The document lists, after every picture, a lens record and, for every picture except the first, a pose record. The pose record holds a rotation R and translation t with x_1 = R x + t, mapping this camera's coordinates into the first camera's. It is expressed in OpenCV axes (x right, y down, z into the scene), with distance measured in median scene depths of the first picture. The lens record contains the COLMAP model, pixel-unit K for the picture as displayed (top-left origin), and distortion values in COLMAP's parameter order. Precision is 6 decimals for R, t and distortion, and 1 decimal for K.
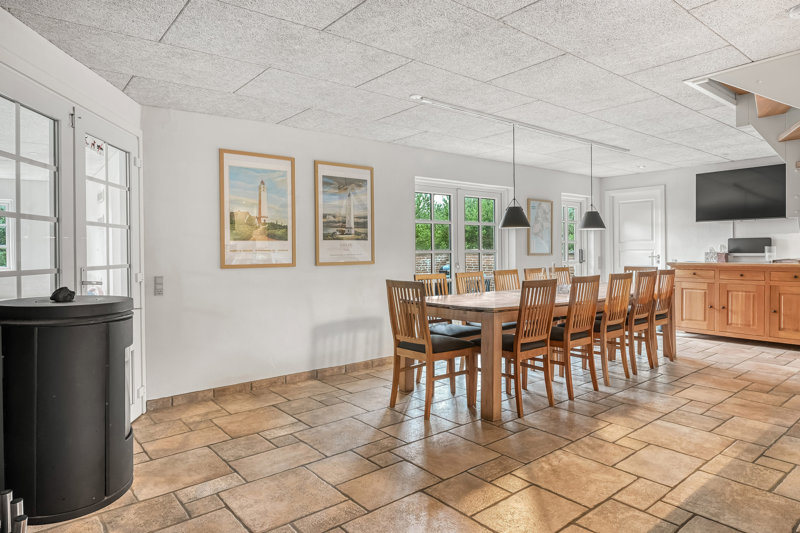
lens RADIAL K [[484.0, 0, 397.5], [0, 484.0, 259.6], [0, 0, 1]] dist [0.006350, -0.003218]
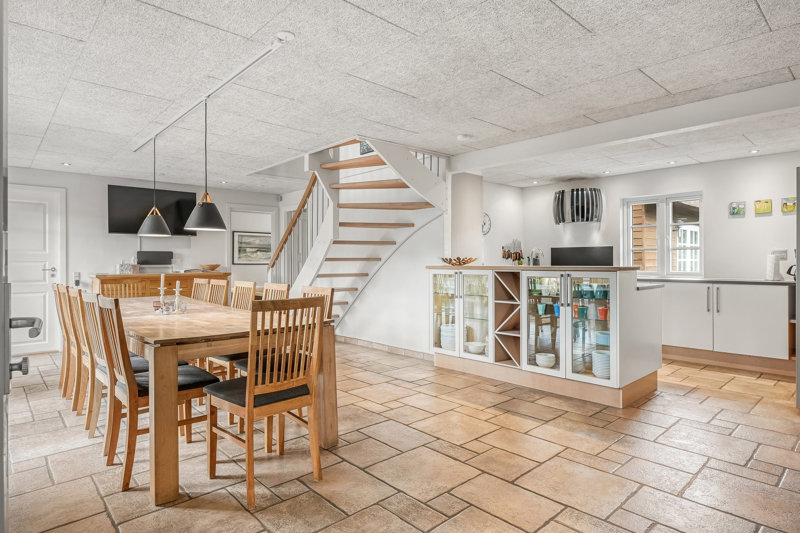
lens RADIAL K [[453.6, 0, 396.8], [0, 453.6, 259.0], [0, 0, 1]] dist [-0.004424, -0.000643]
pose [[-0.061805, 0.015274, 0.997971, -0.566799], [0.024204, 0.999612, -0.013800, 0.002008], [-0.997795, 0.023302, -0.062151, 0.801267]]
